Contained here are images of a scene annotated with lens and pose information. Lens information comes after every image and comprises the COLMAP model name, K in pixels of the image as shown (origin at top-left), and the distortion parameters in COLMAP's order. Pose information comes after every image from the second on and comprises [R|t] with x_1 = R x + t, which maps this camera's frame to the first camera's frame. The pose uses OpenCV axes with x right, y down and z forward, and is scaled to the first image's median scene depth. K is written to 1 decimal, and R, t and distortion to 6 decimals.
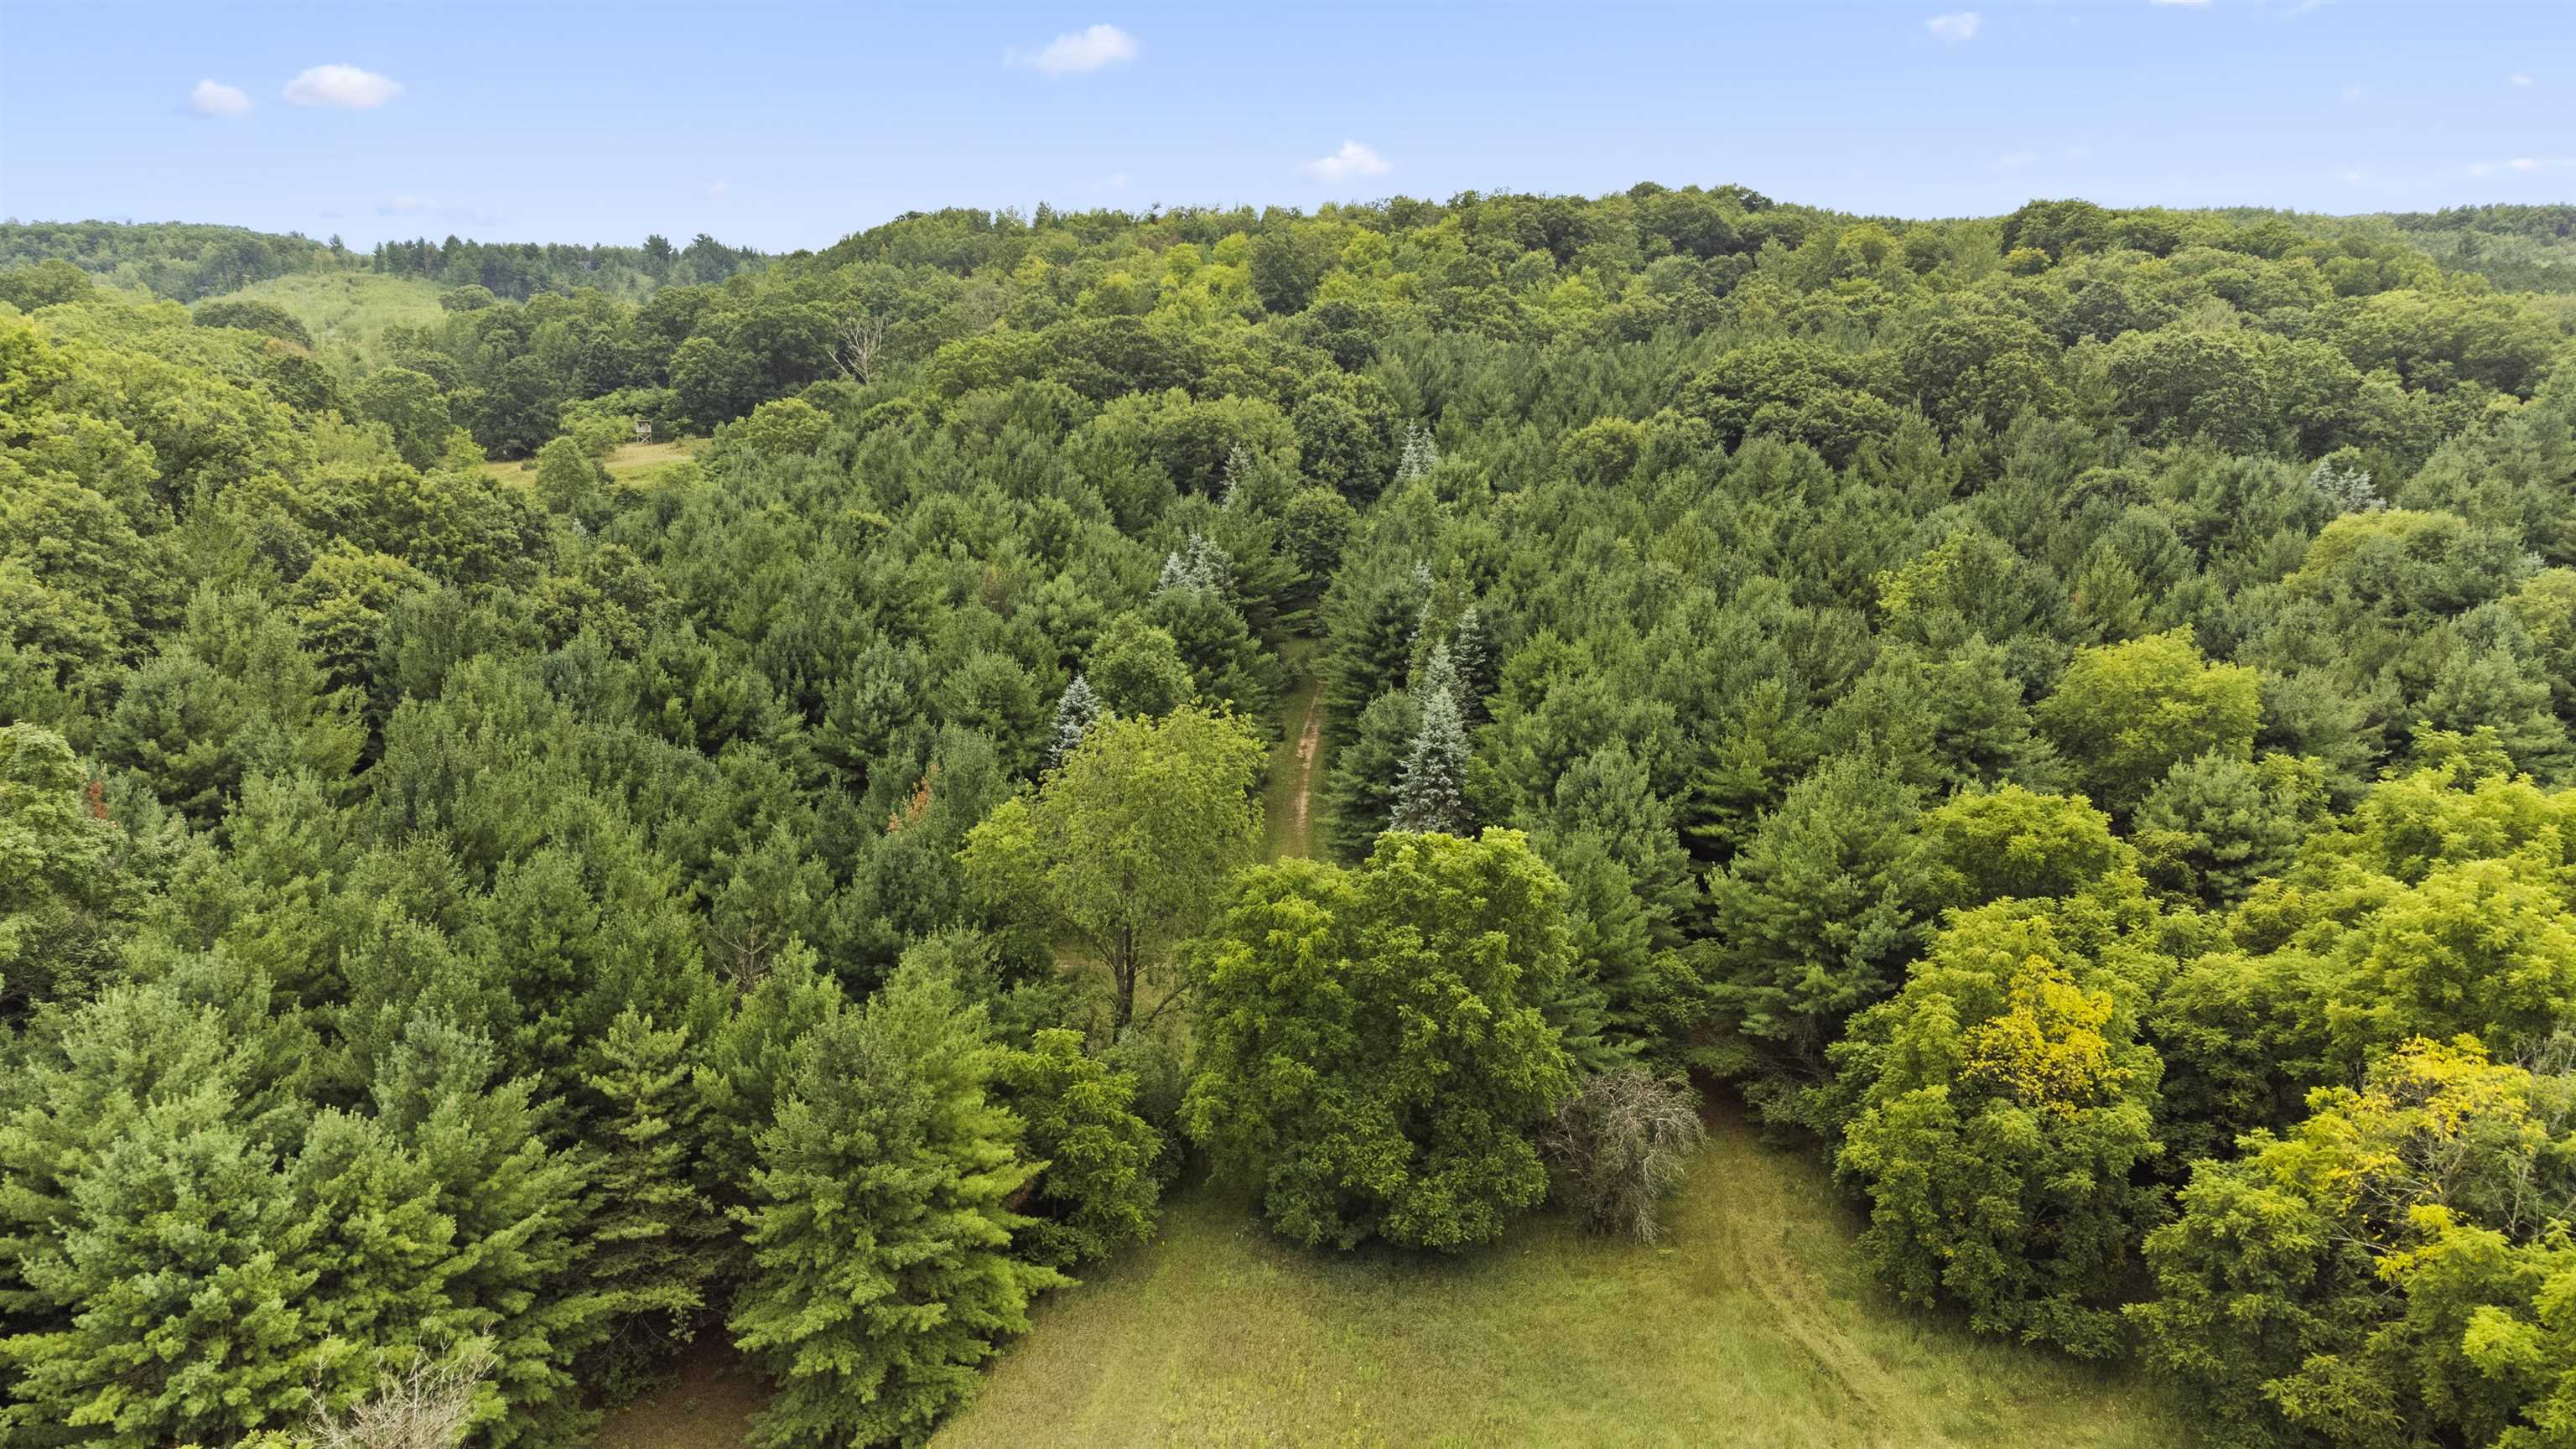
lens RADIAL K [[1878.1, 0, 1288.0], [0, 1878.1, 724.5], [0, 0, 1]] dist [0.008232, 0.078397]
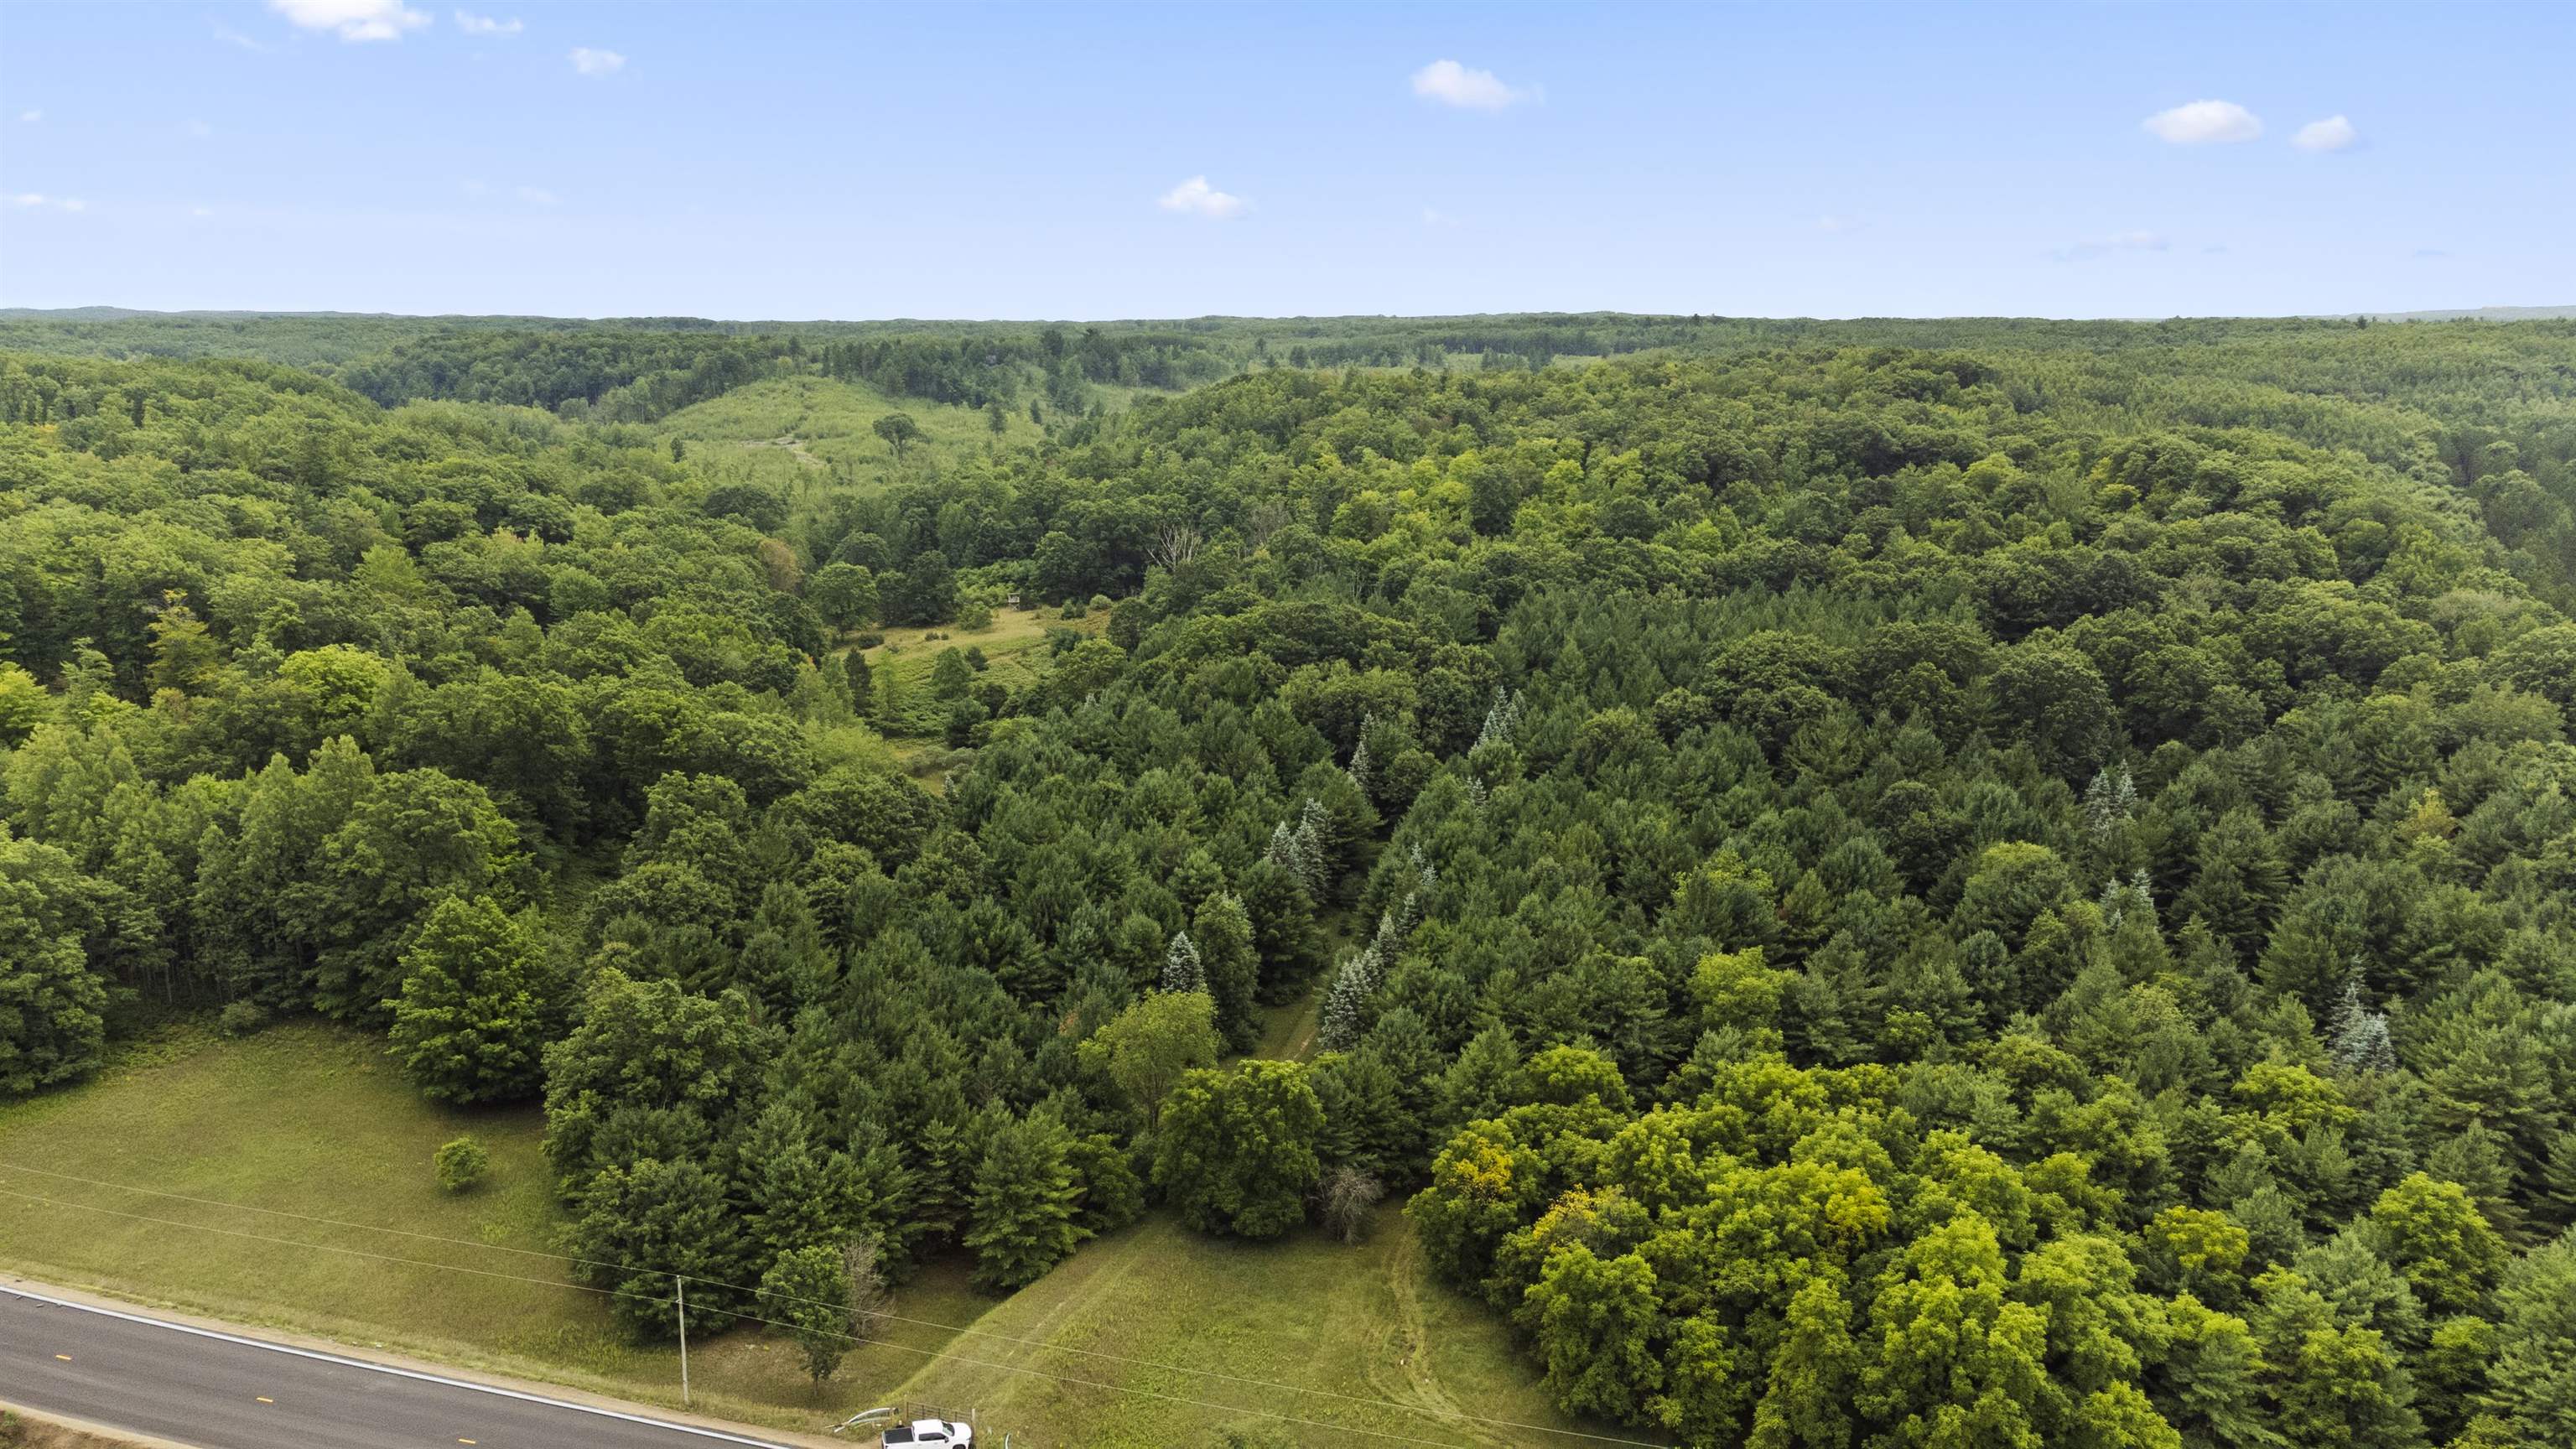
lens RADIAL K [[1939.6, 0, 1288.0], [0, 1939.6, 724.5], [0, 0, 1]] dist [0.045729, 0.065855]
pose [[0.978620, 0.037282, -0.202268, 0.602513], [-0.037339, 0.999296, 0.003532, -0.386357], [0.202258, 0.004096, 0.979324, -1.427497]]
